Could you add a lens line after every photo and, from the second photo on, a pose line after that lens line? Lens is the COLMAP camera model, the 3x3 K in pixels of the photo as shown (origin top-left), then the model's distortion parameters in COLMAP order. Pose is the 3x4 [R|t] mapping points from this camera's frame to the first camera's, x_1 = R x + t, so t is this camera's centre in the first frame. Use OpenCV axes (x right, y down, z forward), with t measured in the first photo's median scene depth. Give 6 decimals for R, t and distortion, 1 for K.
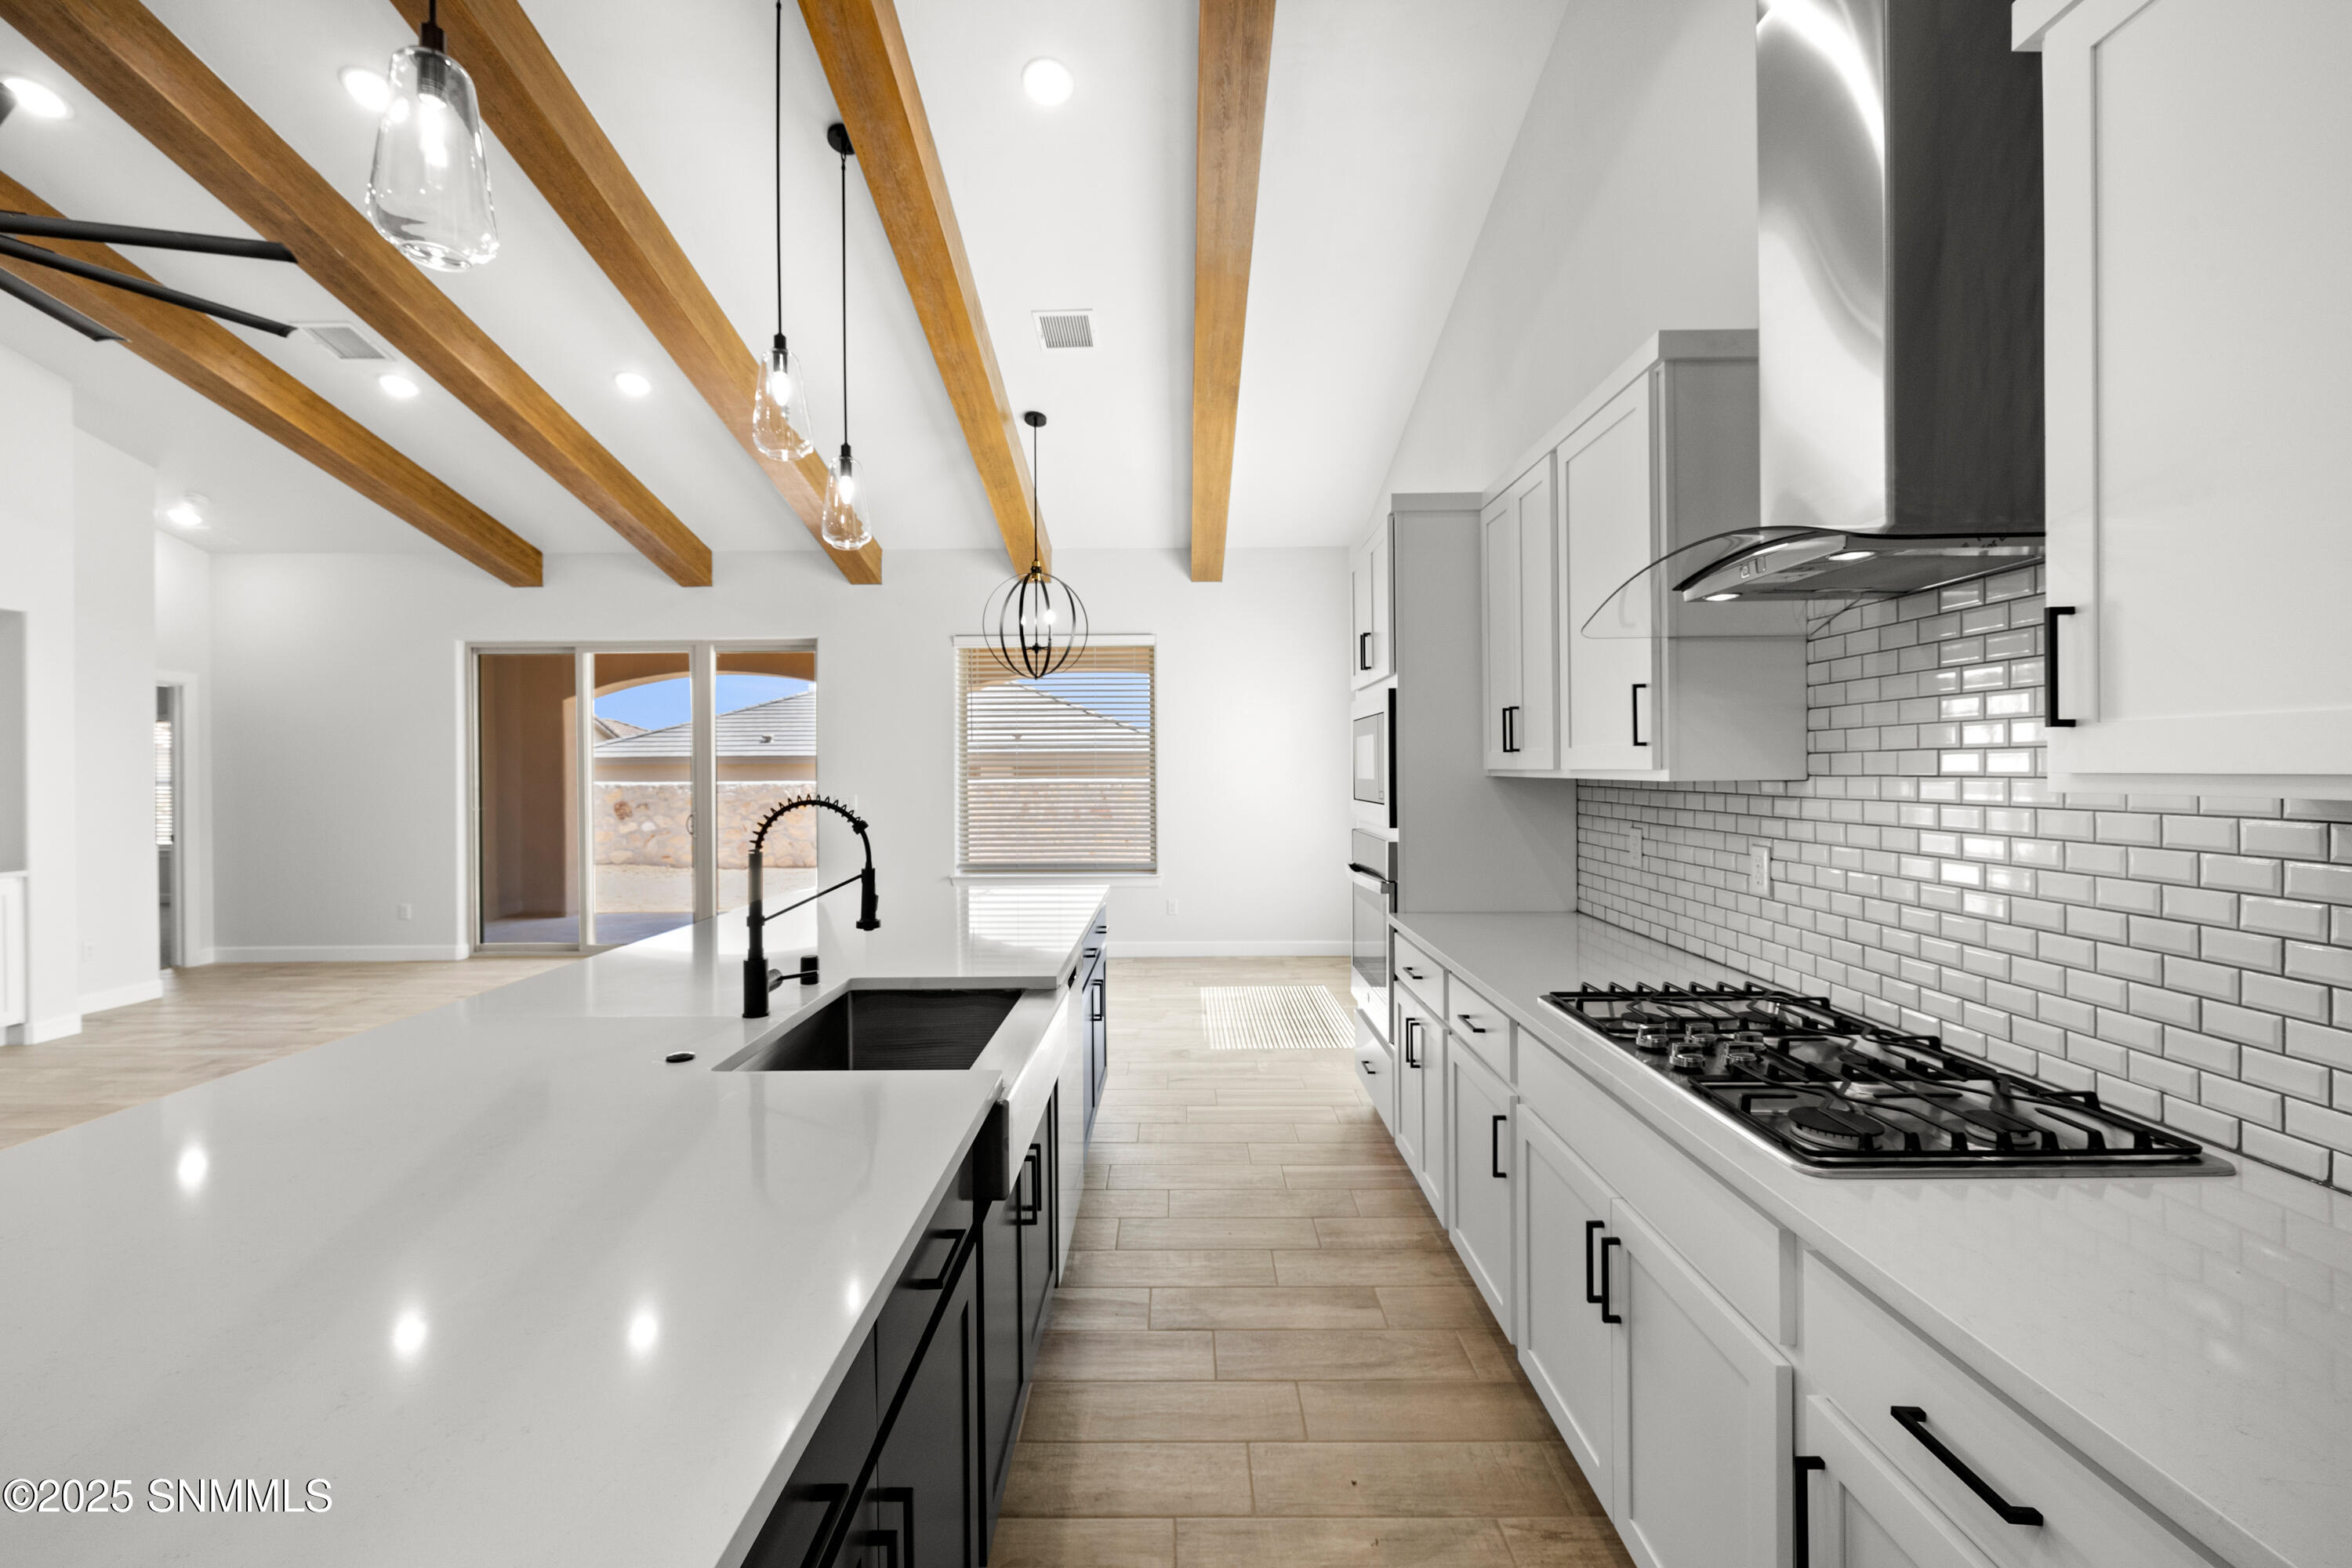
lens RADIAL K [[990.2, 0, 1175.7], [0, 990.2, 775.1], [0, 0, 1]] dist [0.001308, 0.000073]
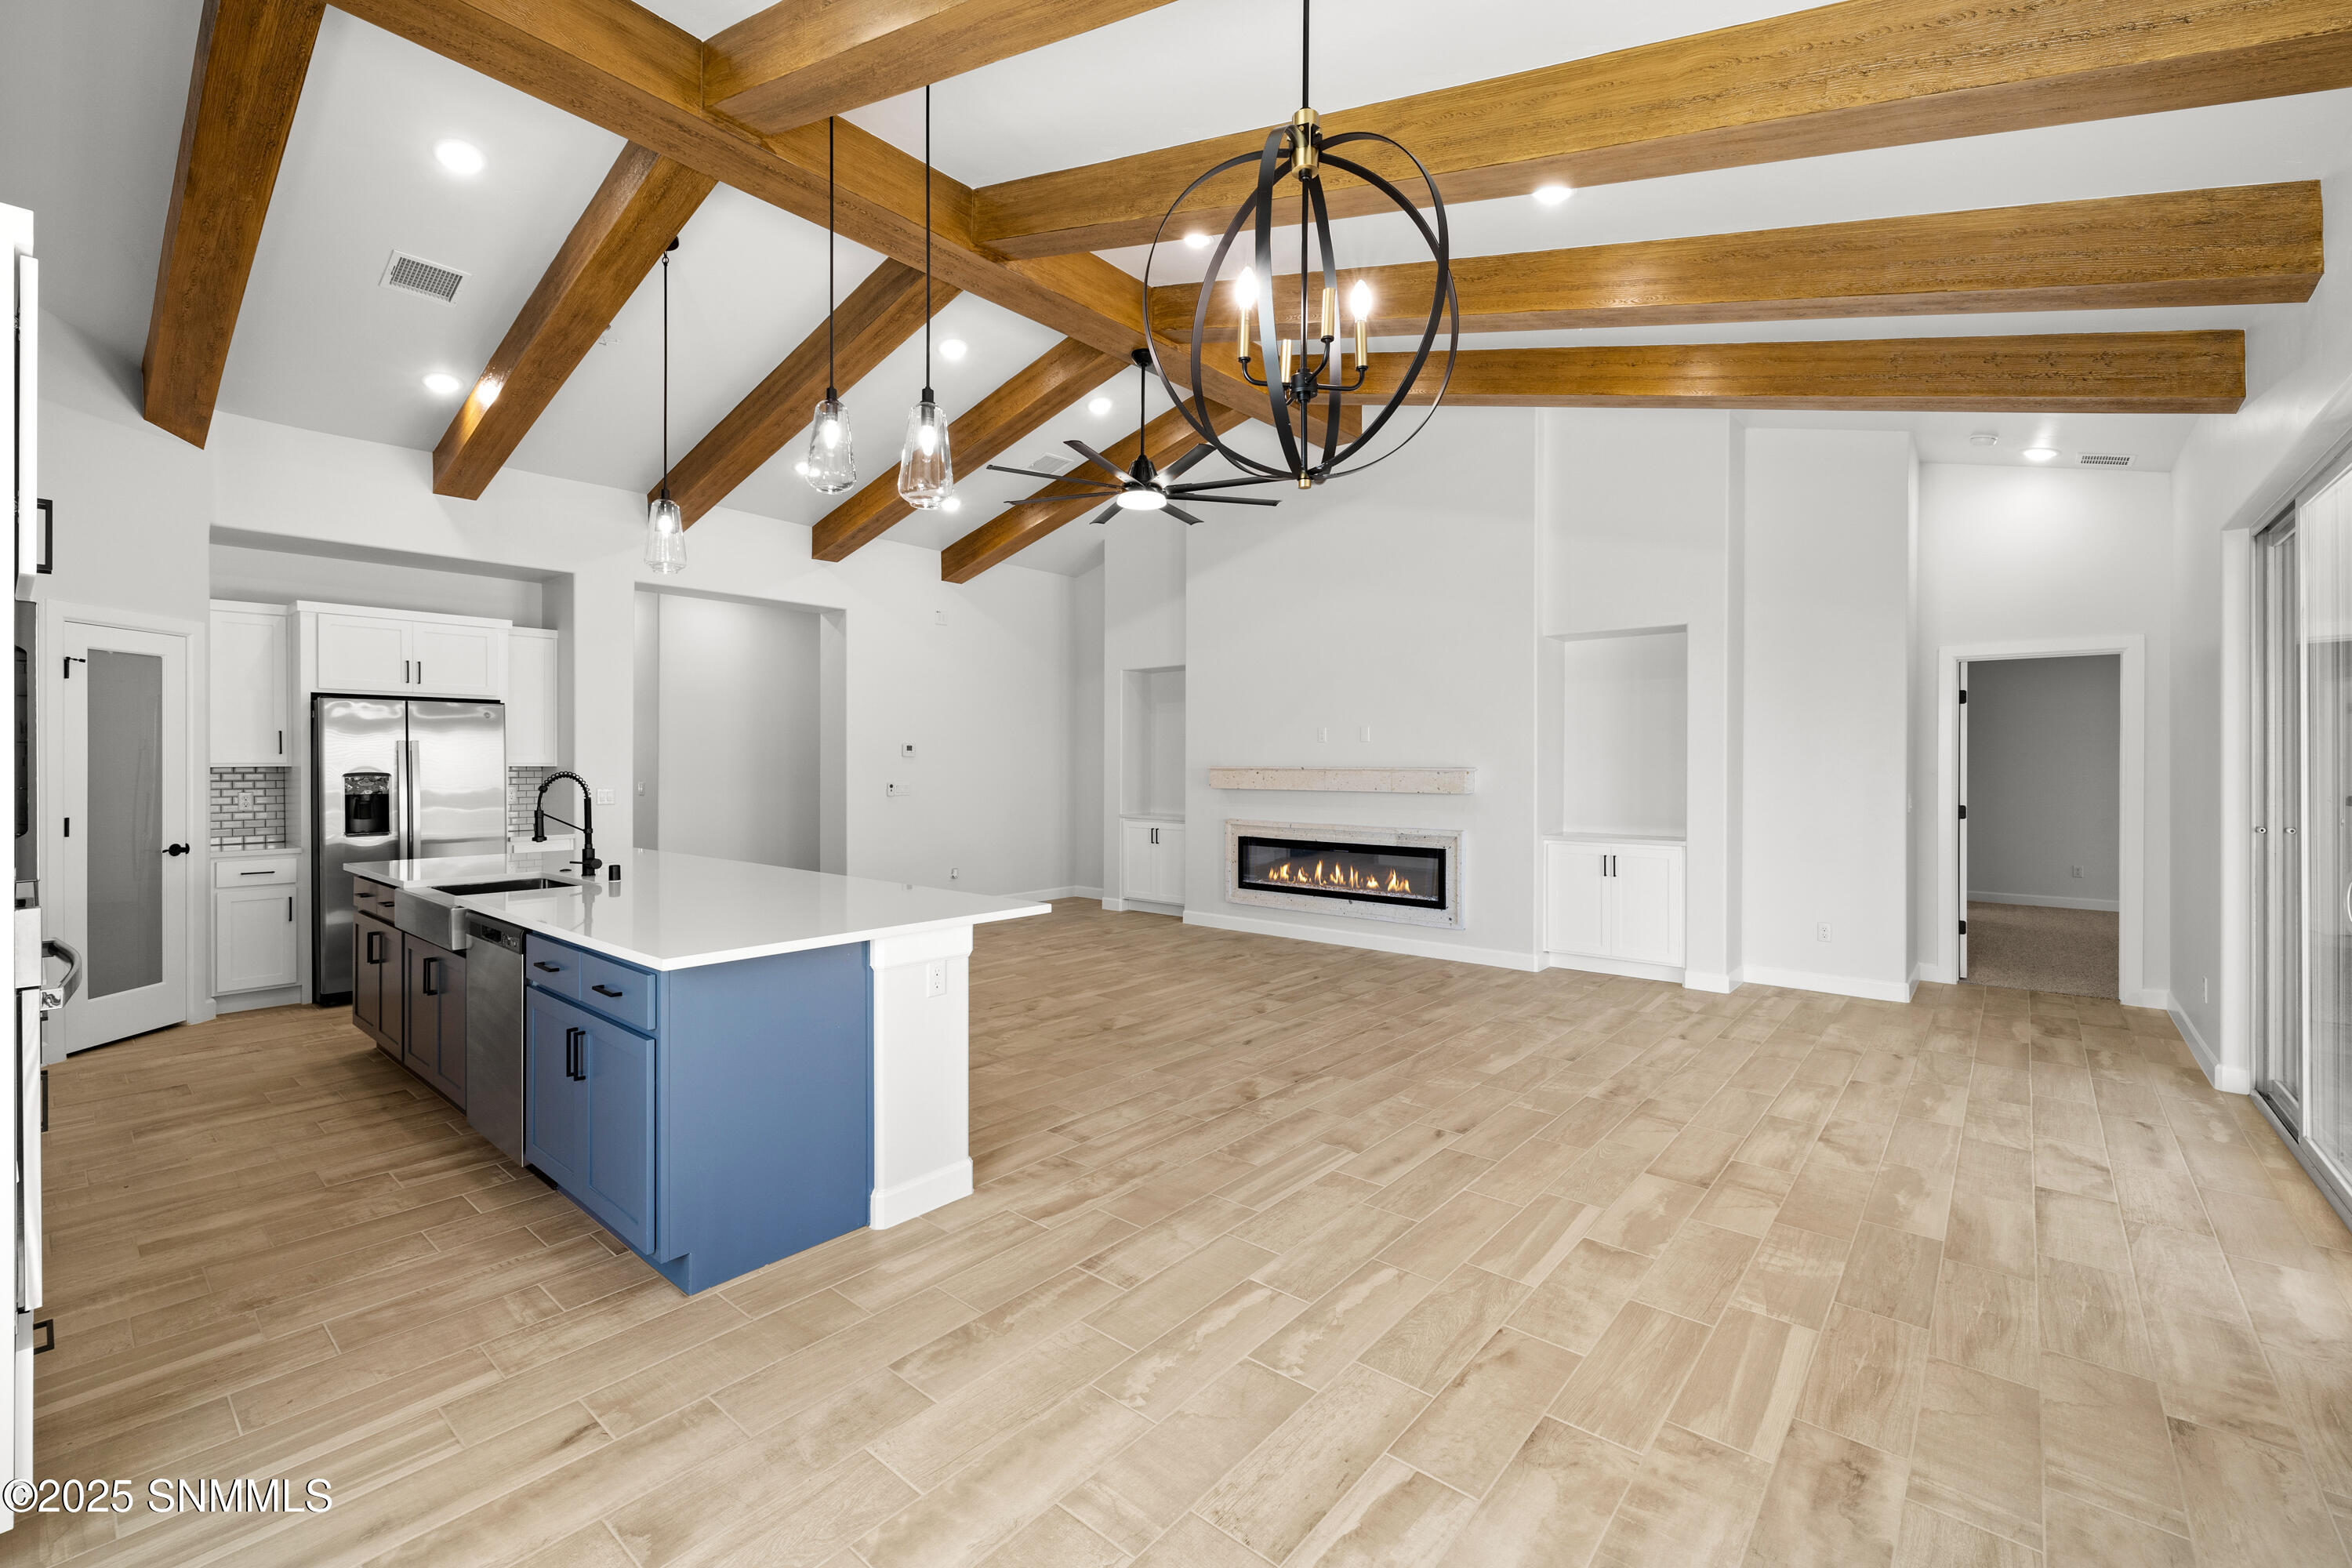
lens RADIAL K [[990.2, 0, 1160.0], [0, 990.2, 754.1], [0, 0, 1]] dist [0.001308, 0.000073]
pose [[-0.648729, 0.000560, -0.761019, 0.114401], [-0.002281, 0.999994, 0.002680, -0.007611], [0.761016, 0.003474, -0.648724, 0.960156]]
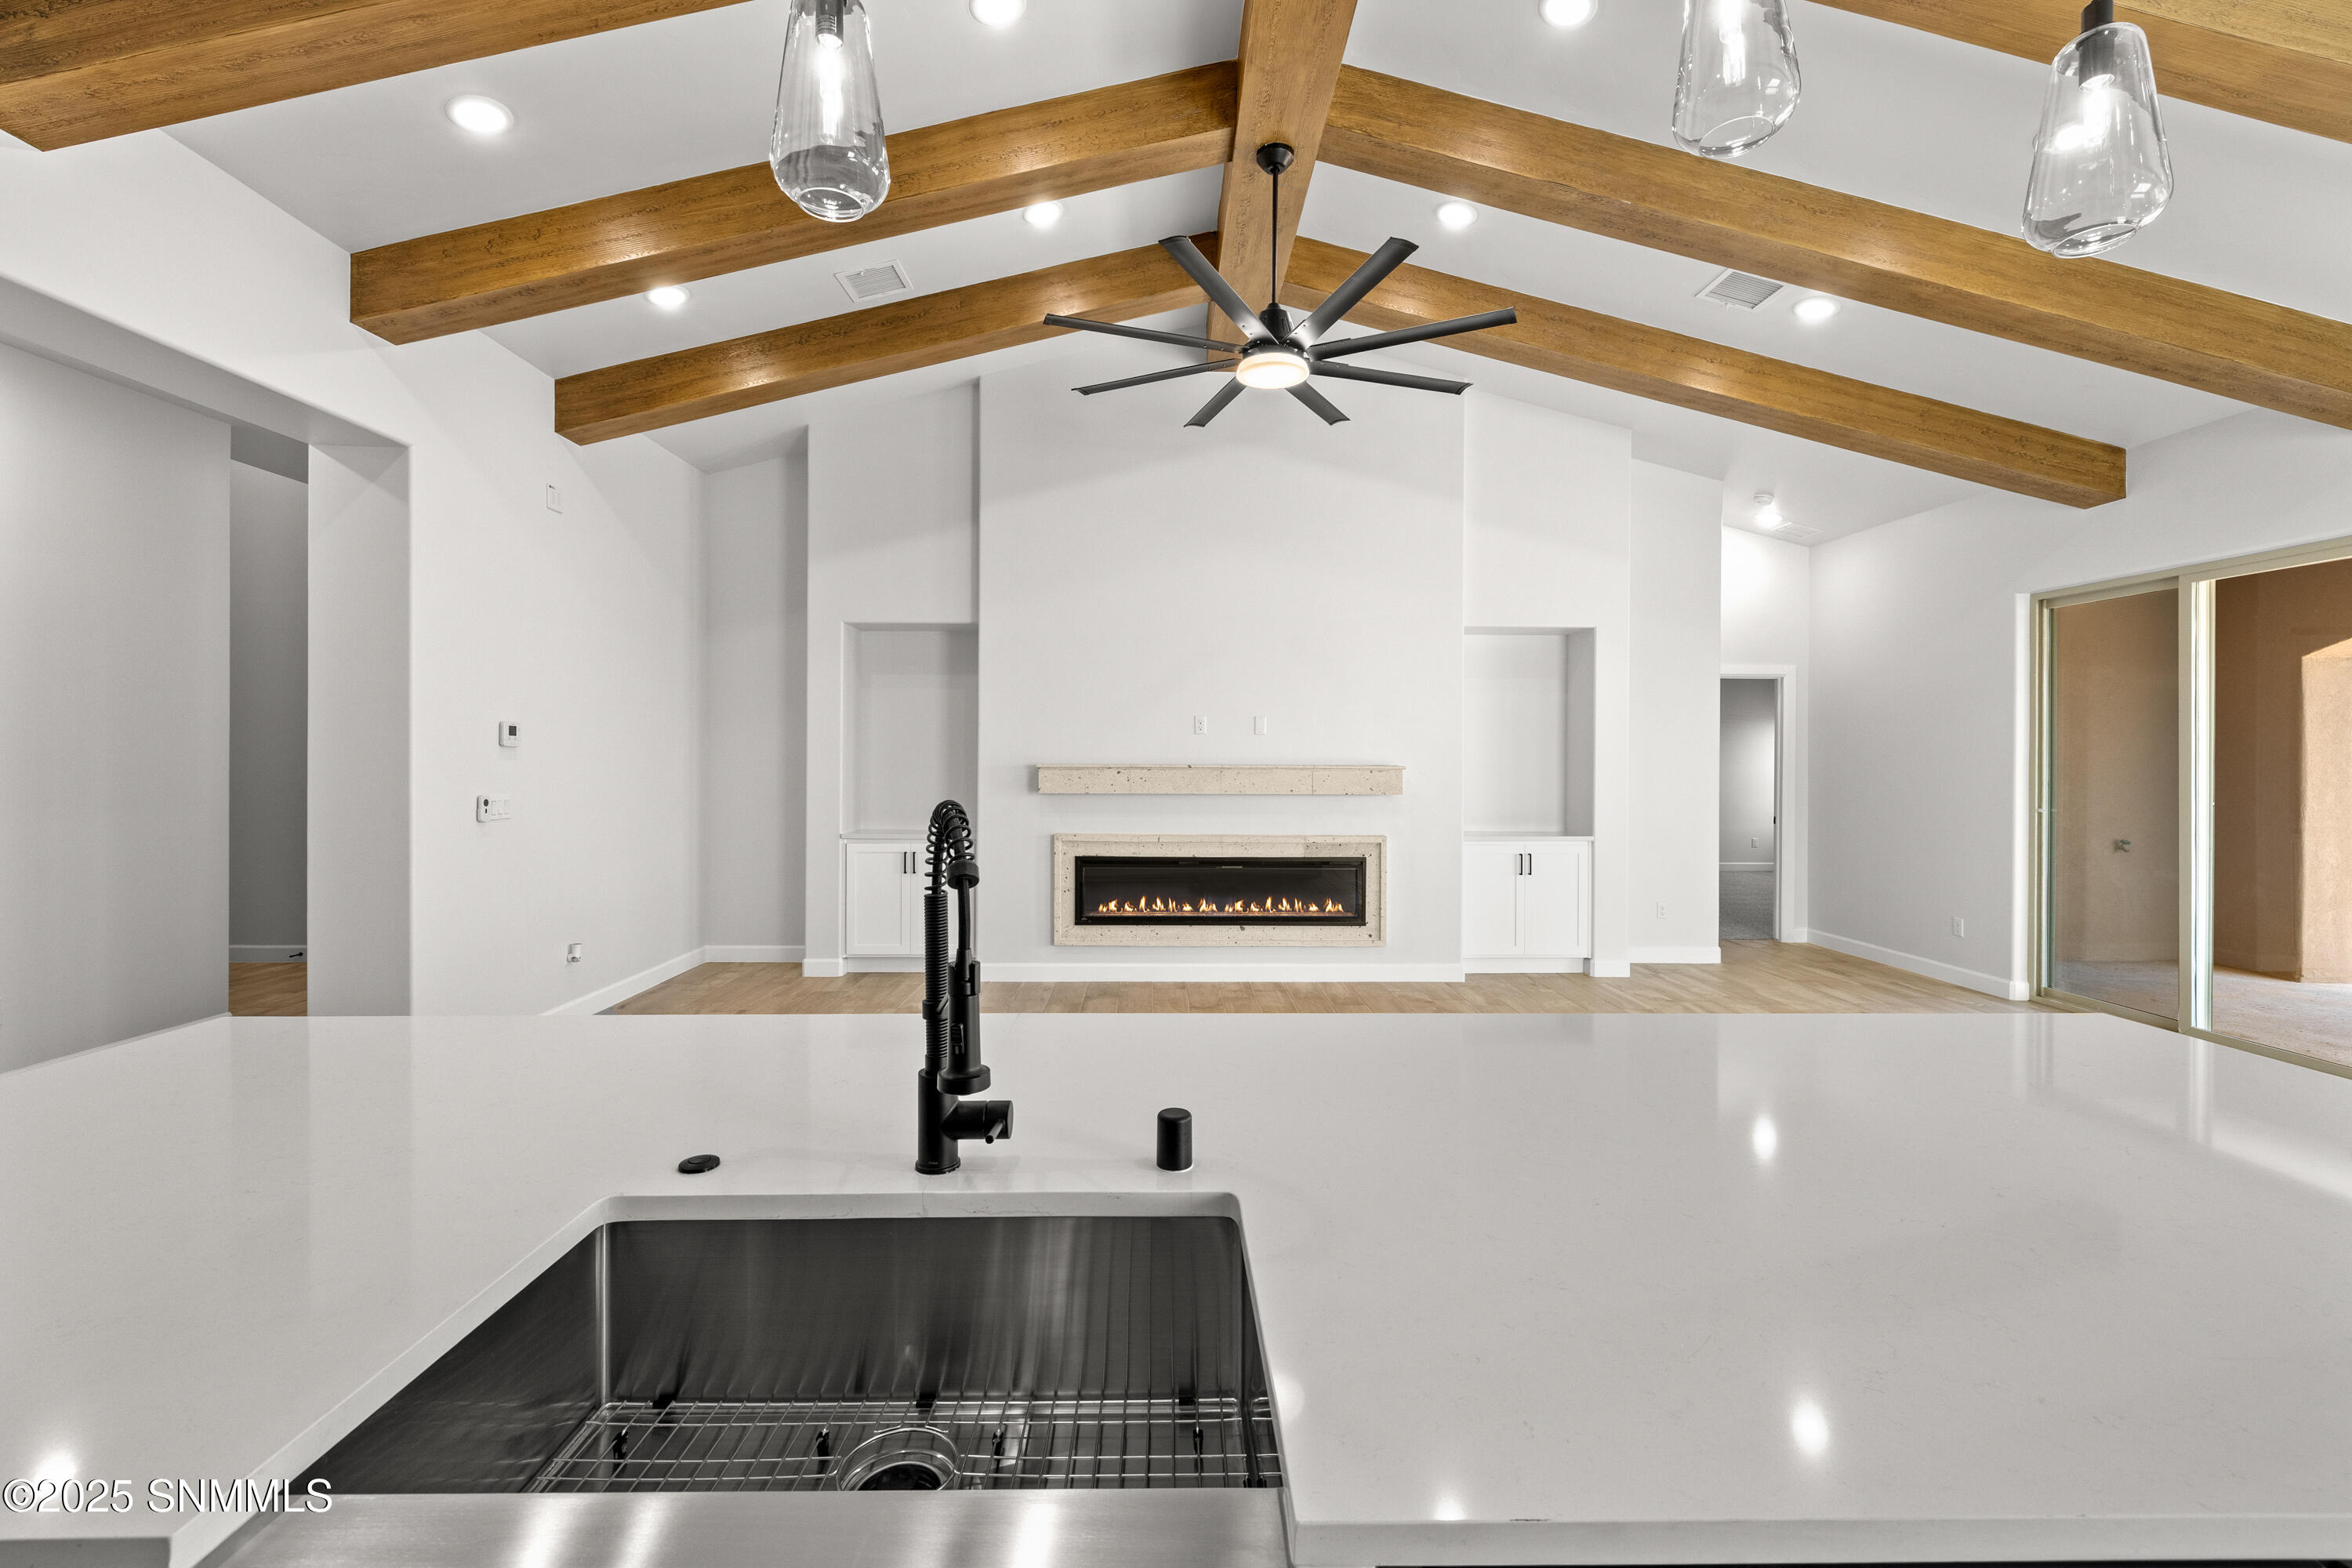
lens RADIAL K [[990.2, 0, 1172.3], [0, 990.2, 759.3], [0, 0, 1]] dist [0.001308, 0.000073]
pose [[0.021955, 0.010841, -0.999700, 0.049207], [-0.012938, 0.999861, 0.010559, -0.004850], [0.999675, 0.012702, 0.022092, 0.335533]]
